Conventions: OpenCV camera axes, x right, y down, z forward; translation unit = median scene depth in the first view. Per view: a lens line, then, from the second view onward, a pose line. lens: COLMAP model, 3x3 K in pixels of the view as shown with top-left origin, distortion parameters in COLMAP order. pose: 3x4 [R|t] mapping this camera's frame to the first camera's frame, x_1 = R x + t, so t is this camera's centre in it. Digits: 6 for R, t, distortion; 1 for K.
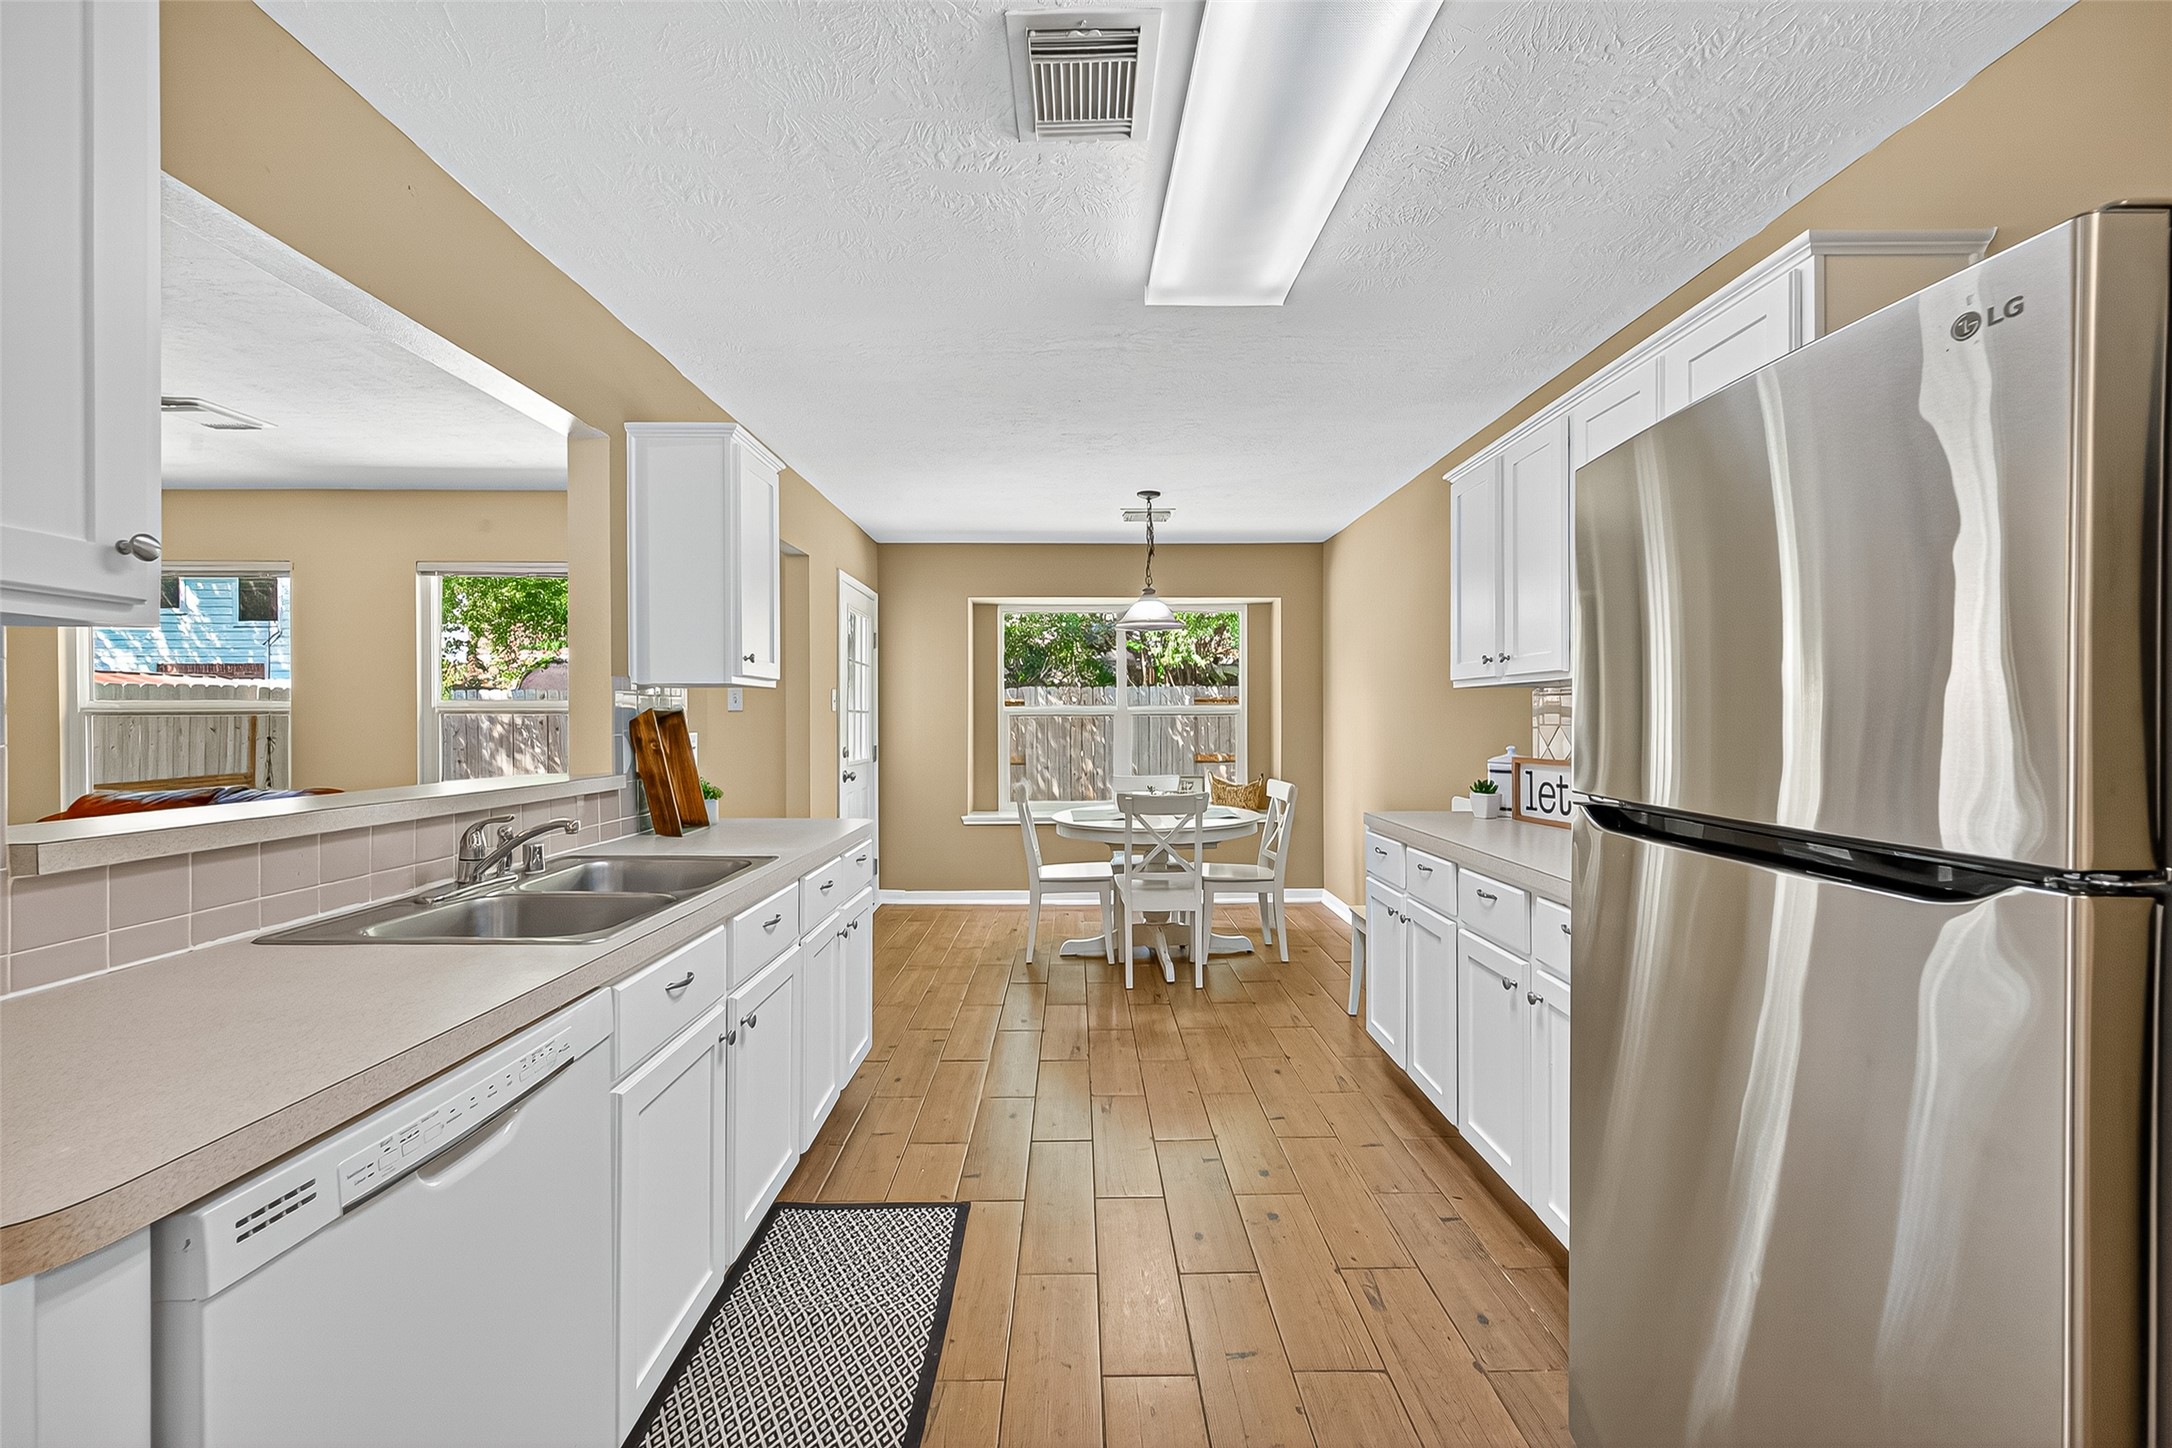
lens RADIAL K [[867.0, 0, 1075.1], [0, 867.0, 722.2], [0, 0, 1]] dist [0.007701, -0.001383]
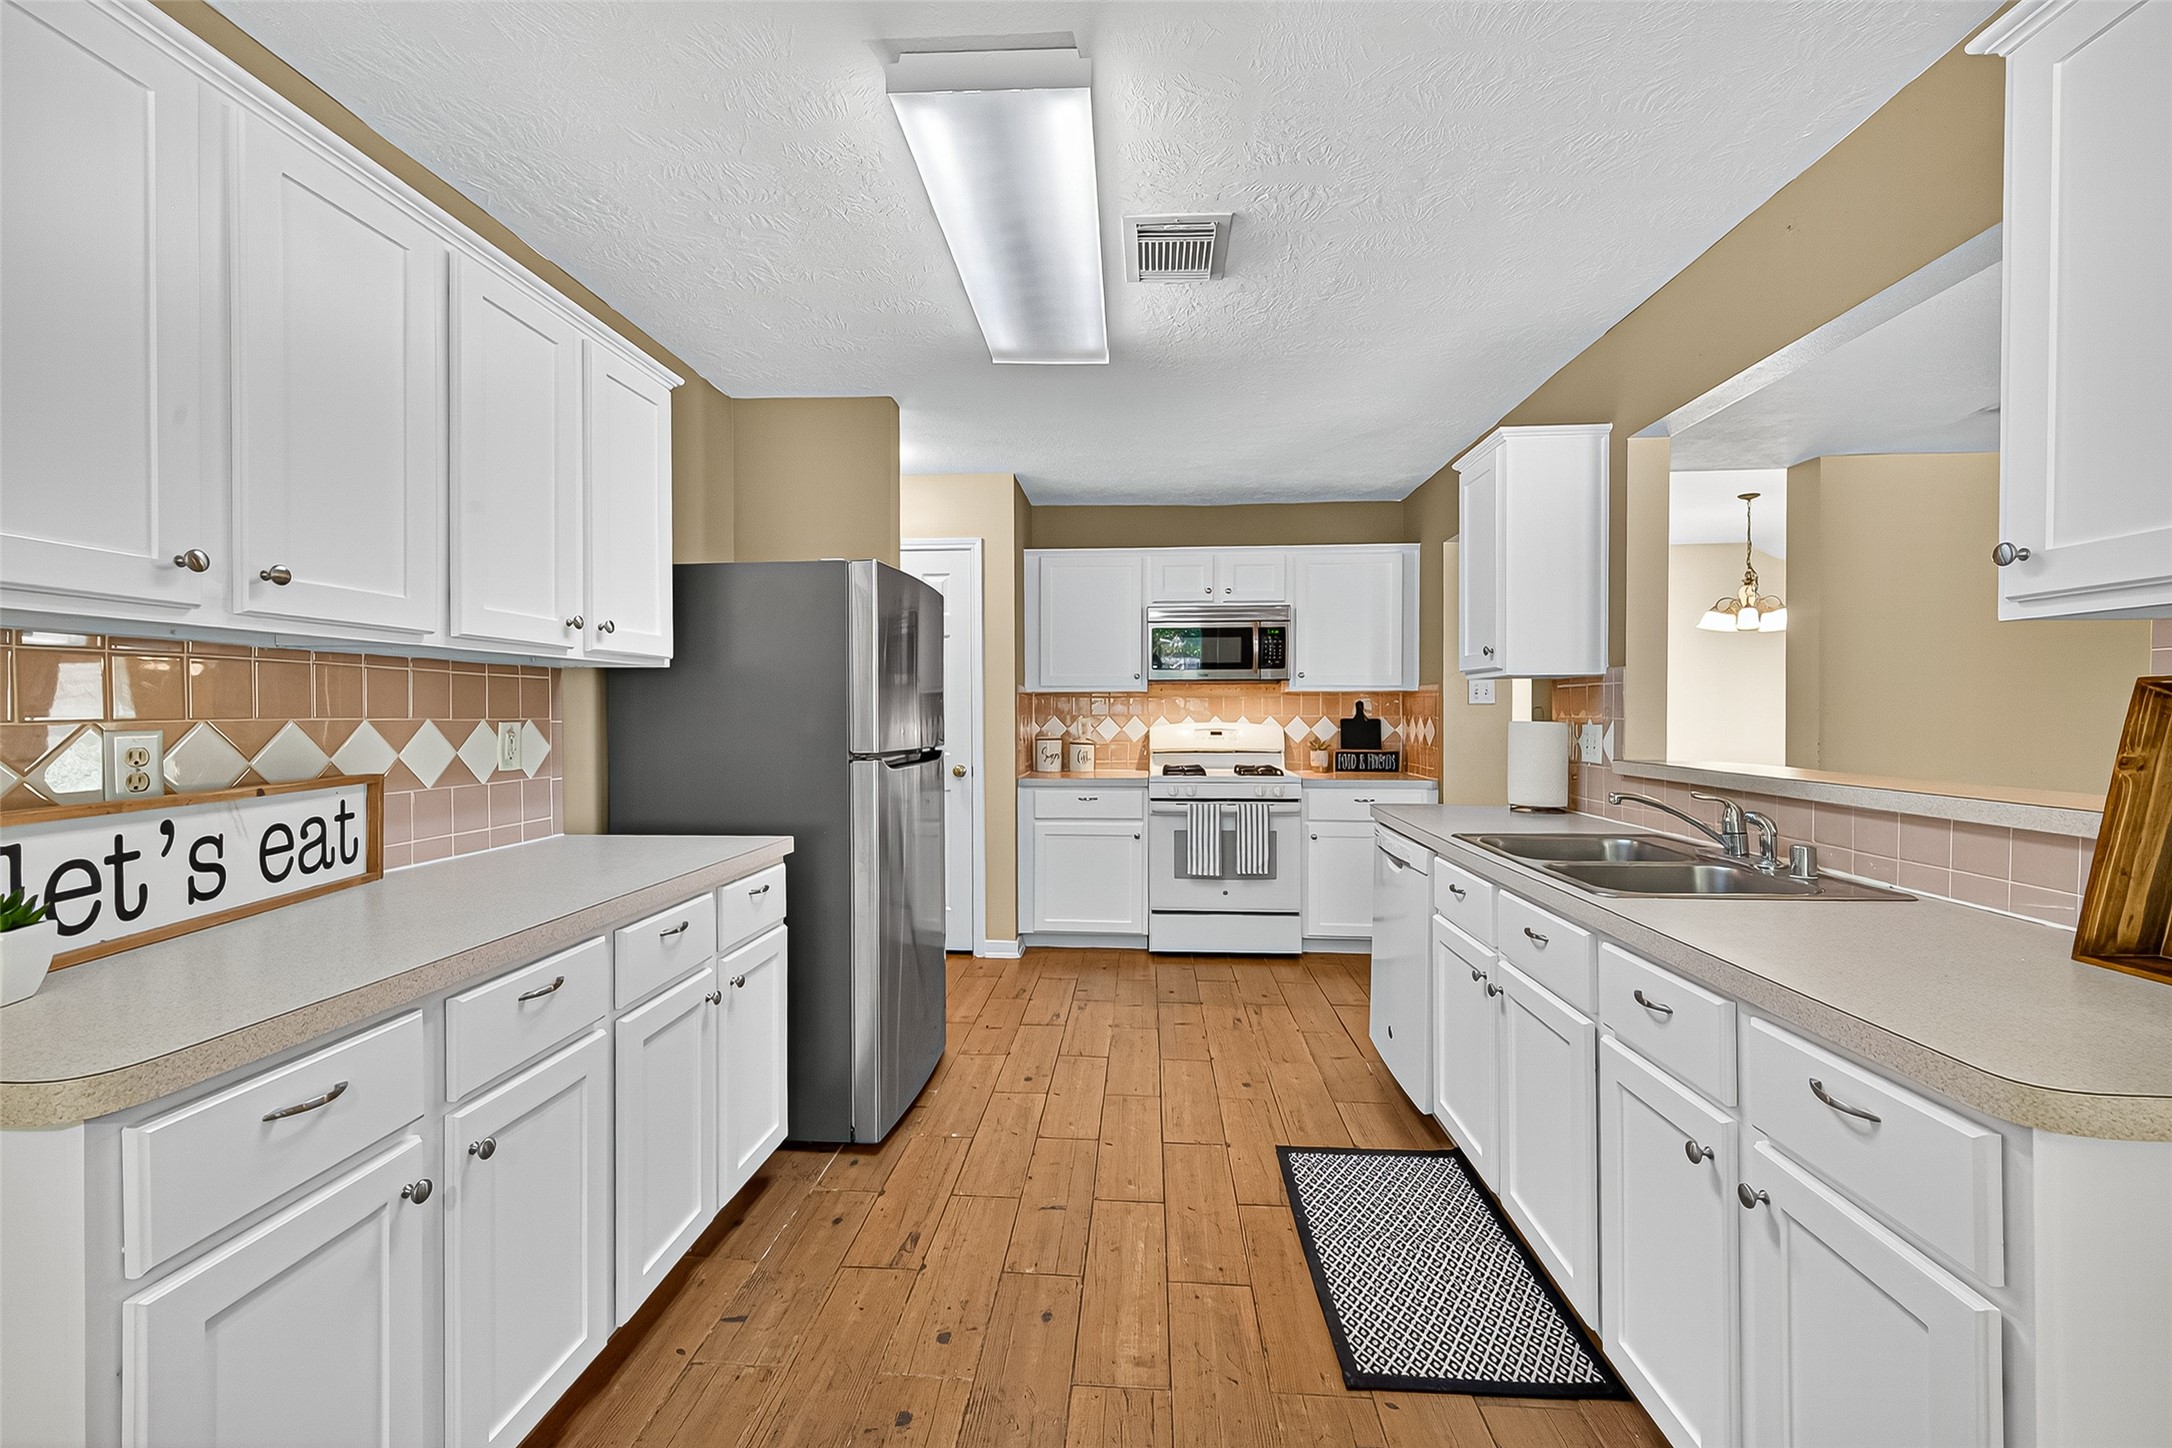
lens RADIAL K [[867.0, 0, 1100.9], [0, 867.0, 709.1], [0, 0, 1]] dist [0.007701, -0.001383]
pose [[-0.999019, 0.001938, 0.044239, 0.027718], [0.002119, 0.999990, 0.004045, -0.002233], [-0.044231, 0.004135, -0.999013, 0.999650]]
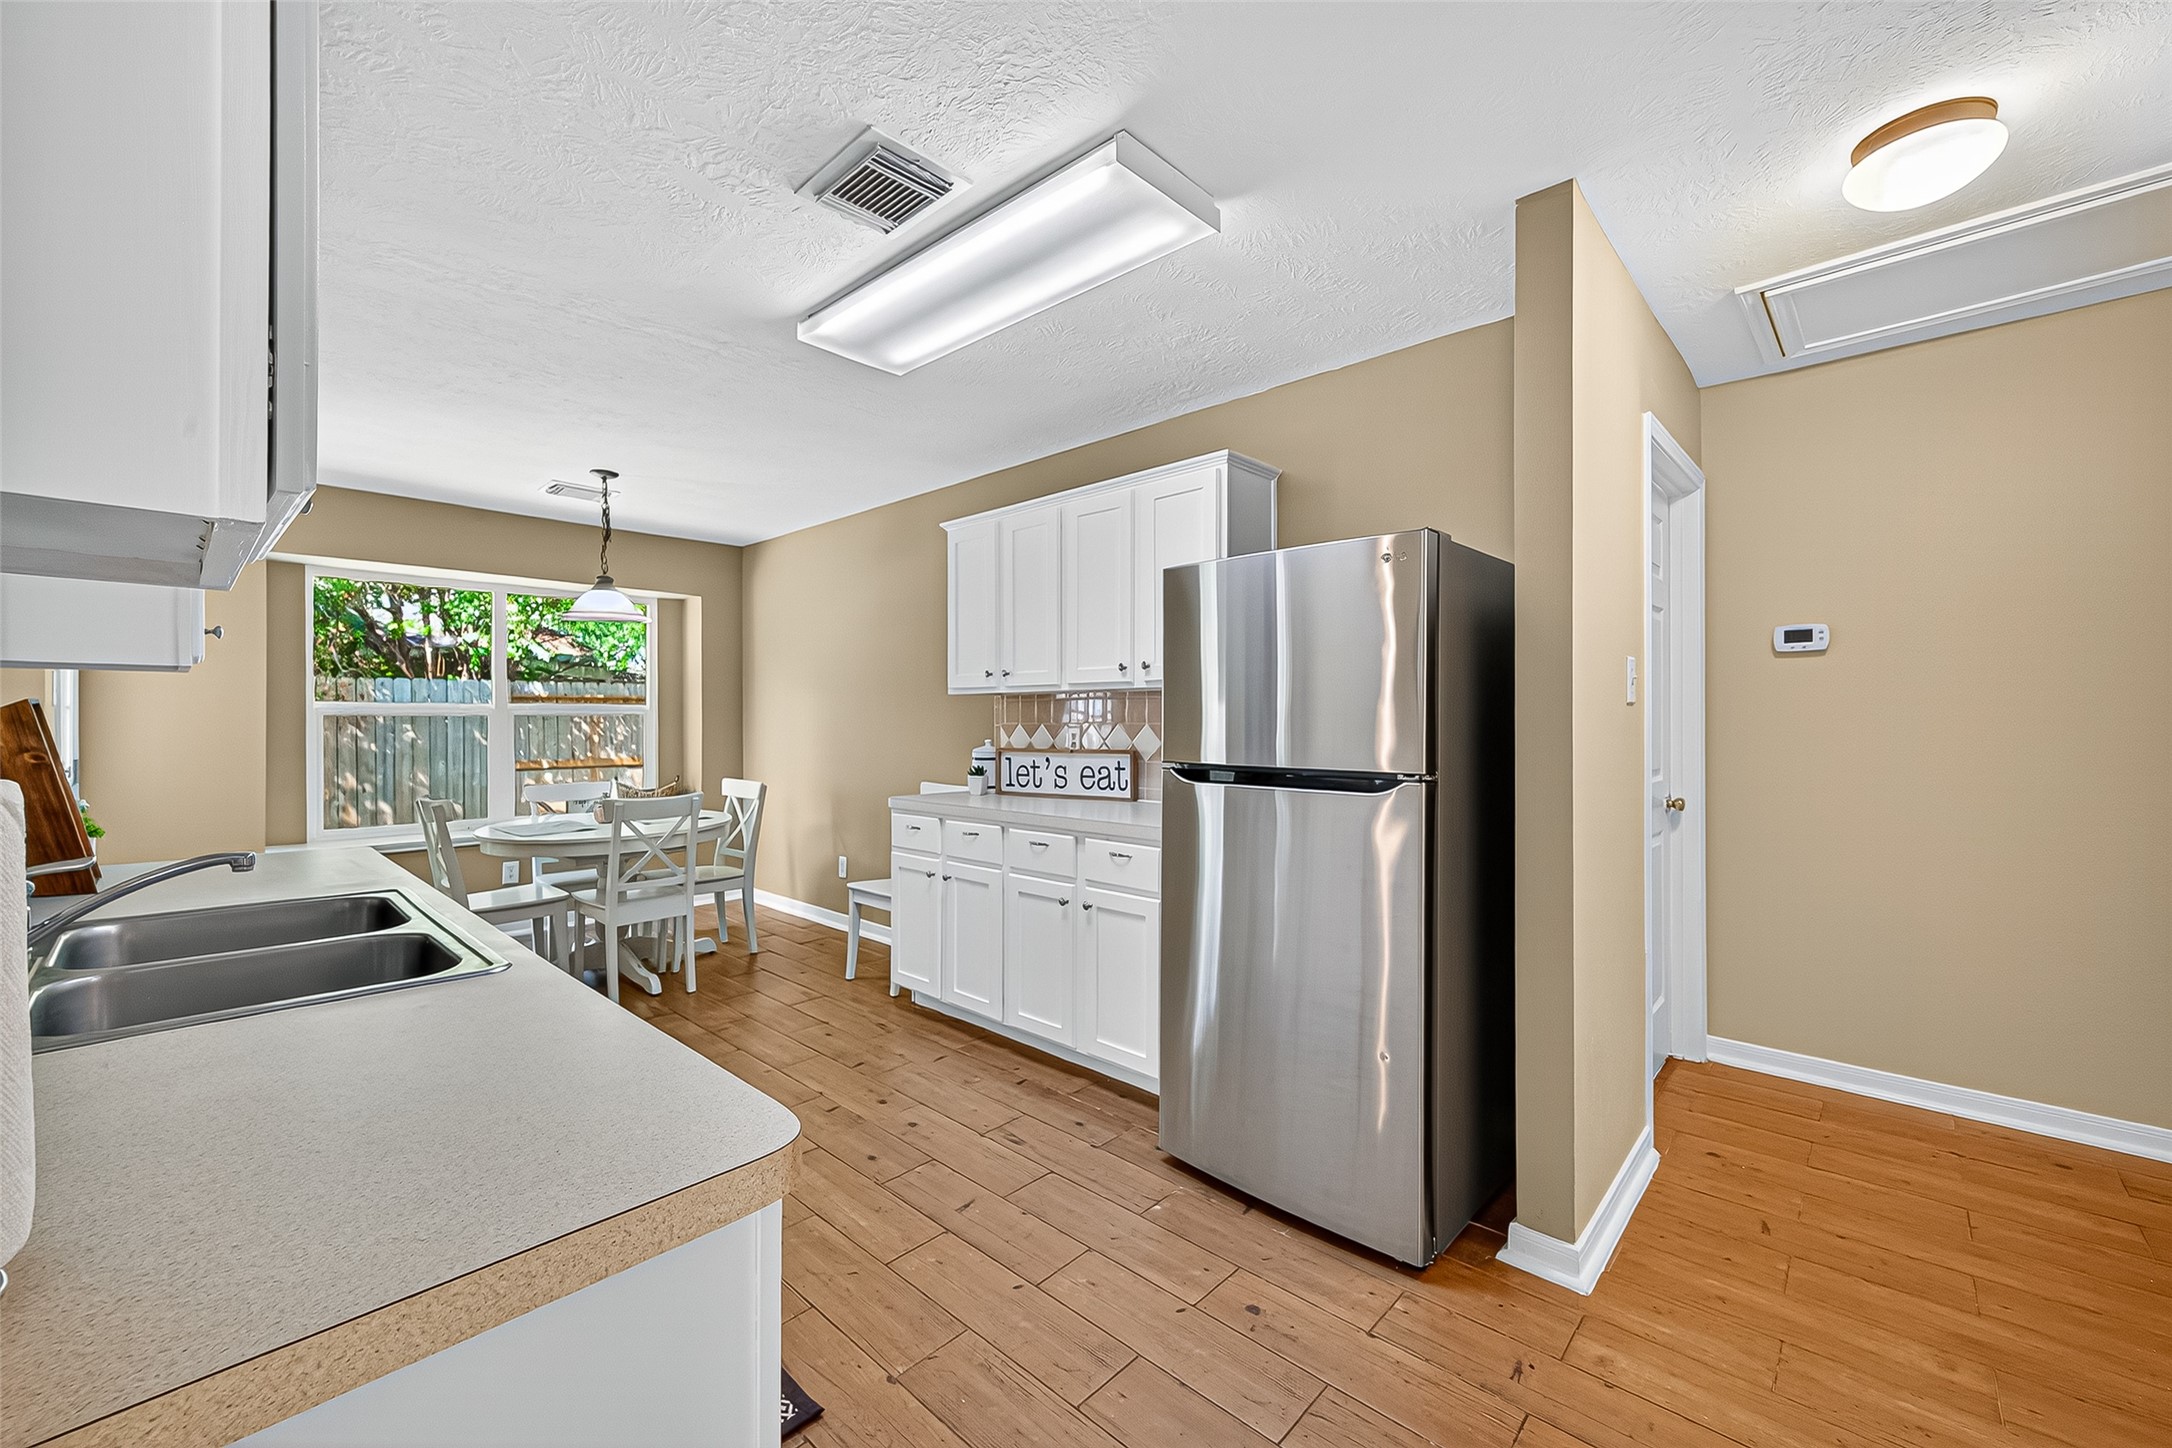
lens RADIAL K [[867.0, 0, 1096.2], [0, 867.0, 719.9], [0, 0, 1]] dist [0.007701, -0.001383]
pose [[0.671418, 0.002503, 0.741074, -0.284540], [0.001908, 0.999985, -0.005106, 0.003755], [-0.741076, 0.004843, 0.671404, -0.004938]]
